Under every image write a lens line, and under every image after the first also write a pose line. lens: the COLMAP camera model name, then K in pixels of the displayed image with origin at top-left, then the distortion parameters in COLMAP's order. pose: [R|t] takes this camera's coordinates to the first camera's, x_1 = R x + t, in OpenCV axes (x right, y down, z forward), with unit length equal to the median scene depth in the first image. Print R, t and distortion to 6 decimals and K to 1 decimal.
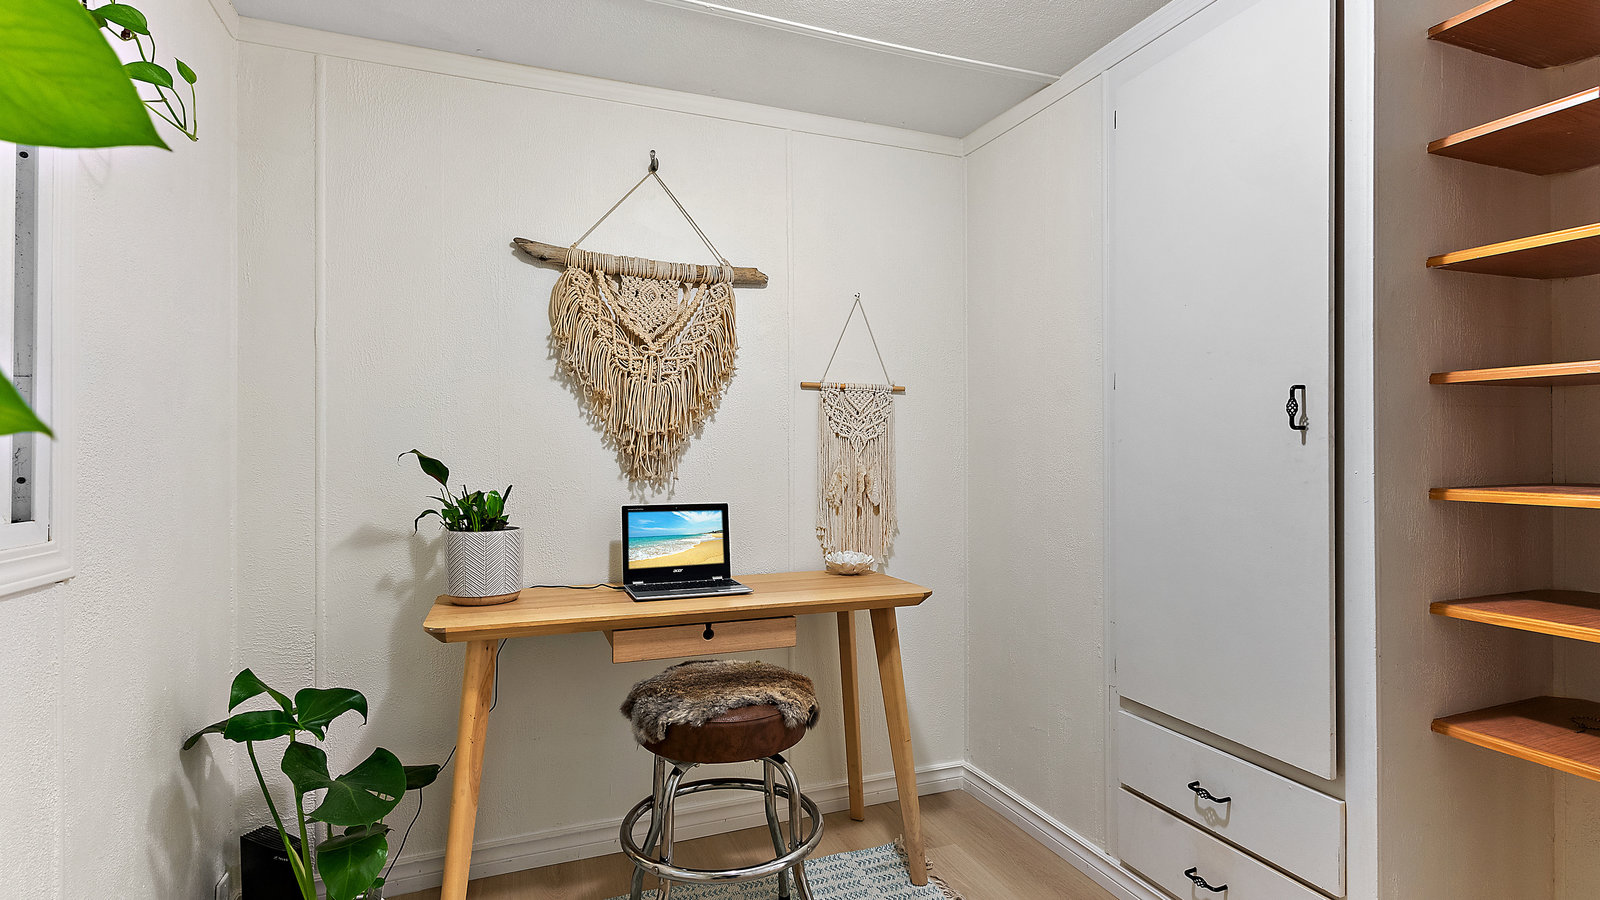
lens RADIAL K [[762.0, 0, 795.8], [0, 762.0, 441.2], [0, 0, 1]] dist [-0.000589, 0.000439]
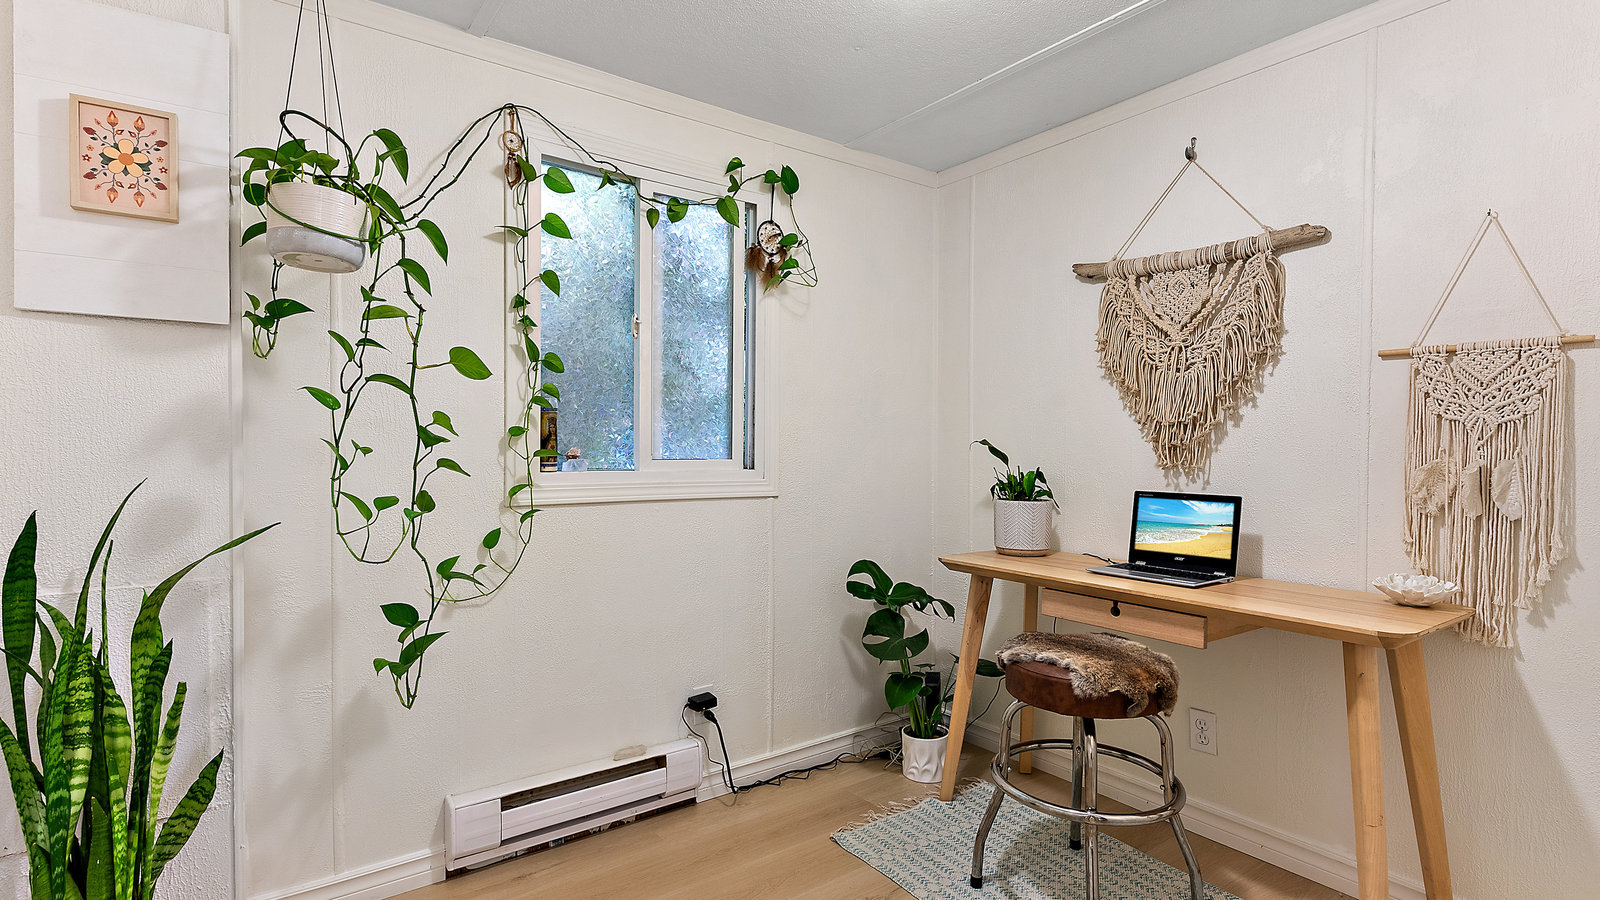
lens RADIAL K [[762.0, 0, 795.8], [0, 762.0, 441.2], [0, 0, 1]] dist [-0.000589, 0.000439]
pose [[0.260458, -0.002432, -0.965482, 0.666527], [0.012146, 0.999926, 0.000757, 0.007568], [0.965409, -0.011924, 0.260468, 0.244626]]
